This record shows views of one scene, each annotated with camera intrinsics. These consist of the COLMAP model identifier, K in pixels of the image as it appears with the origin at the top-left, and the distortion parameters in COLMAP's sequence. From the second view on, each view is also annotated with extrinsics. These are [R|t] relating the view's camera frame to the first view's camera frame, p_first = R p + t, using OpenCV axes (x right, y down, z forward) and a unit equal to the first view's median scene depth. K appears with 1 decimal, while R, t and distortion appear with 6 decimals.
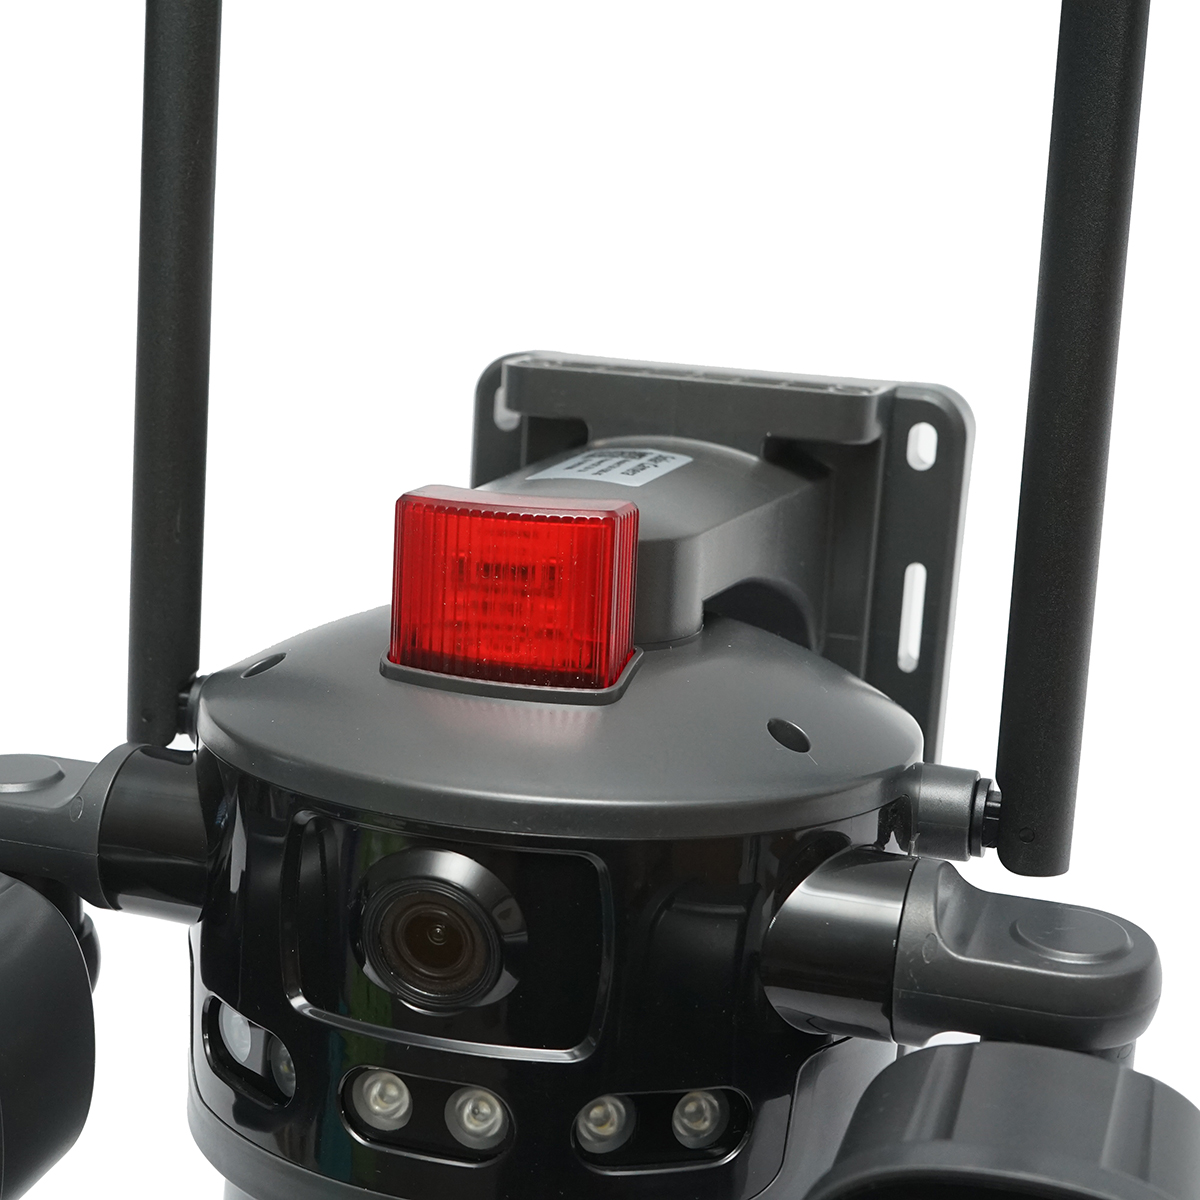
lens RADIAL K [[2466.7, 0, 592.0], [0, 2466.7, 599.4], [0, 0, 1]] dist [0.128594, 0.000000]
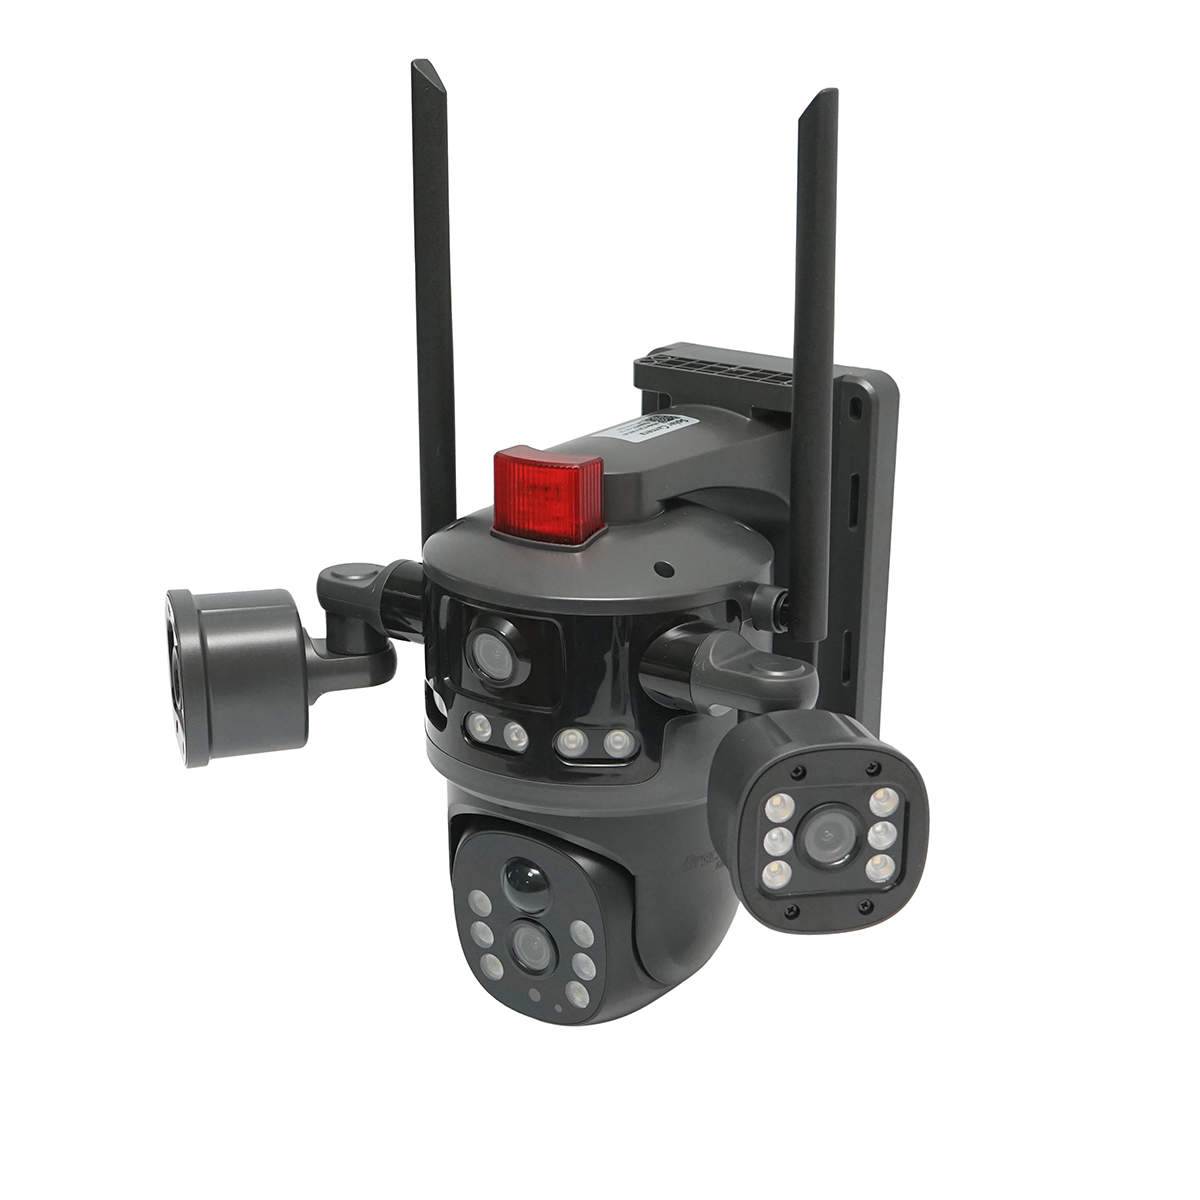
lens RADIAL K [[2466.7, 0, 600.2], [0, 2466.7, 593.8], [0, 0, 1]] dist [0.128594, 0.000000]
pose [[0.942229, 0.039525, -0.332629, 0.727980], [-0.010879, 0.996101, 0.087546, -0.107762], [0.334792, -0.078870, 0.938986, -0.999971]]
